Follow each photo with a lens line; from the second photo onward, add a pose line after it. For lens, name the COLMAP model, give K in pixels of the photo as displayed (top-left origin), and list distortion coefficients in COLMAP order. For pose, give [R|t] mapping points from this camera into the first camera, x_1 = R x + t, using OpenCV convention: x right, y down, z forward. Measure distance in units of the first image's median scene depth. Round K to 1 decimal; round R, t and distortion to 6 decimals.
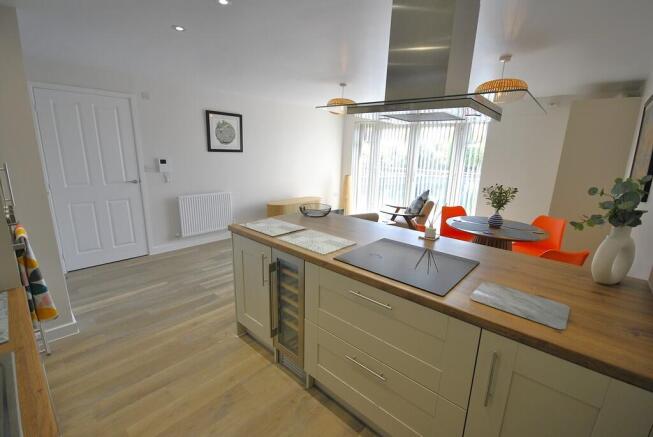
lens RADIAL K [[285.9, 0, 328.9], [0, 285.9, 218.0], [0, 0, 1]] dist [-0.002239, -0.006214]
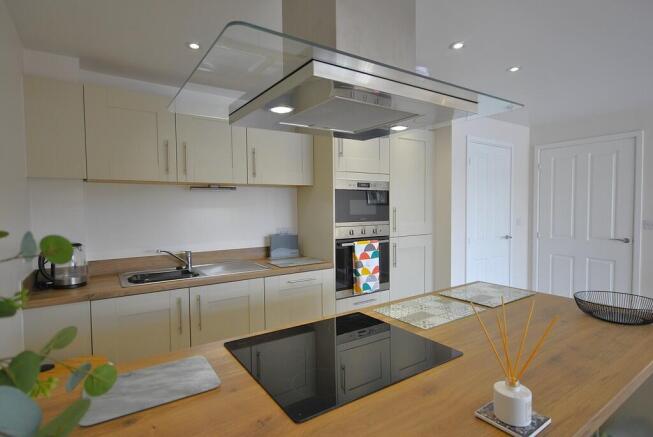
lens RADIAL K [[336.8, 0, 329.6], [0, 336.8, 221.8], [0, 0, 1]] dist [-0.001363, -0.000703]
pose [[-0.250413, 0.016155, -0.968004, 0.621670], [-0.217733, 0.973307, 0.072569, -0.105257], [0.943337, 0.228939, -0.240211, 0.703735]]
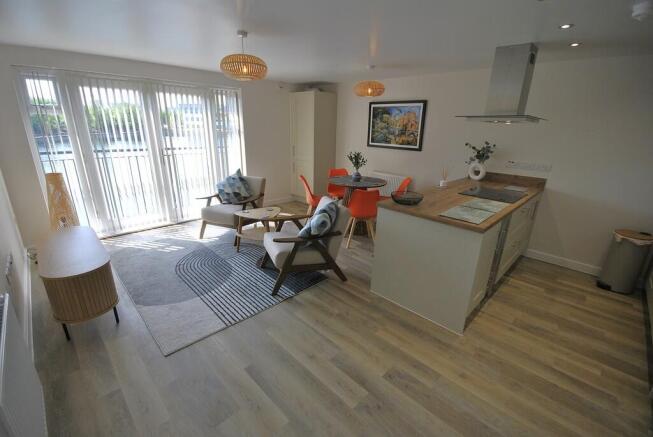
lens RADIAL K [[285.9, 0, 328.8], [0, 285.9, 220.4], [0, 0, 1]] dist [-0.002239, -0.006214]
pose [[0.055263, -0.342783, 0.937788, -1.117563], [0.202877, 0.923486, 0.325600, -0.364380], [-0.977644, 0.172262, 0.120578, 1.237562]]
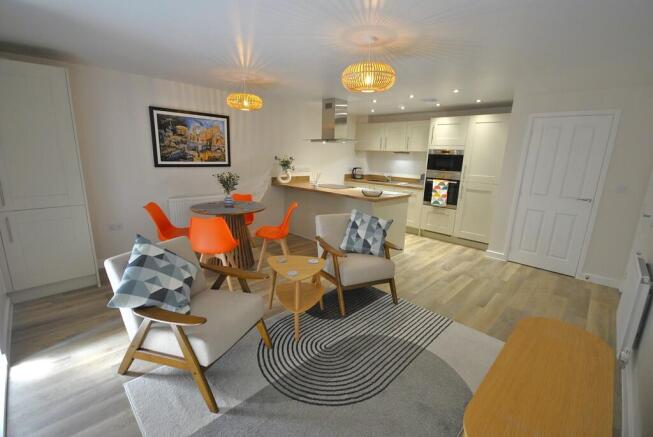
lens RADIAL K [[285.9, 0, 329.1], [0, 285.9, 219.6], [0, 0, 1]] dist [-0.002239, -0.006214]
pose [[-0.997087, -0.072267, 0.024382, 0.145581], [-0.054102, 0.895499, 0.441763, -0.604622], [-0.053759, 0.439157, -0.896801, 2.616573]]
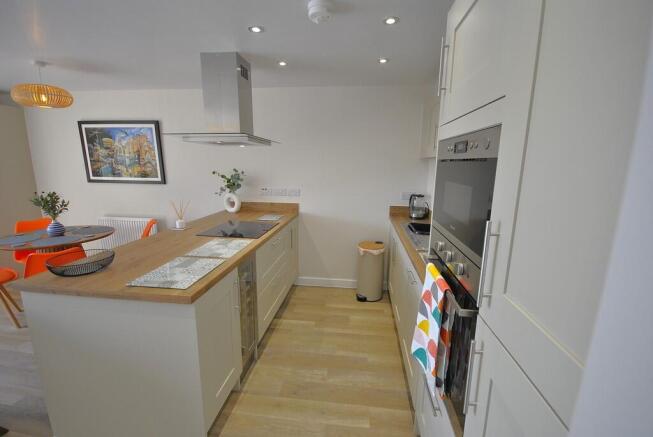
lens RADIAL K [[285.9, 0, 331.4], [0, 285.9, 218.4], [0, 0, 1]] dist [-0.002239, -0.006214]
pose [[-0.580534, -0.192929, 0.791049, -0.858062], [0.154973, 0.927583, 0.339960, -0.250717], [-0.799352, 0.319949, -0.508595, 0.906829]]
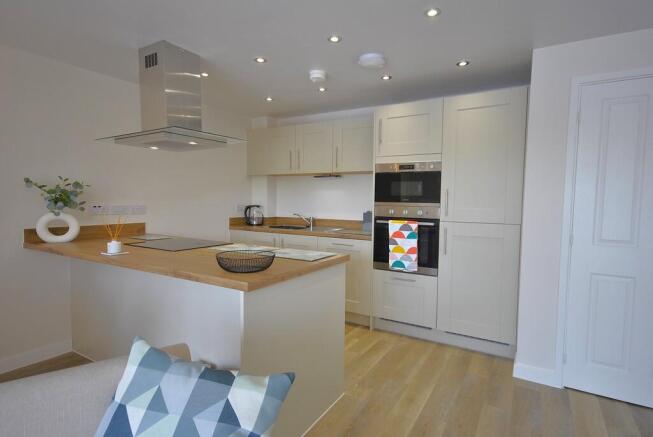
lens RADIAL K [[342.2, 0, 329.7], [0, 342.2, 218.8], [0, 0, 1]] dist [-0.001110, -0.000033]
pose [[-0.981442, -0.031591, -0.189138, -0.082786], [-0.083662, 0.958054, 0.274104, -0.319350], [0.172545, 0.284841, -0.942918, 1.732763]]
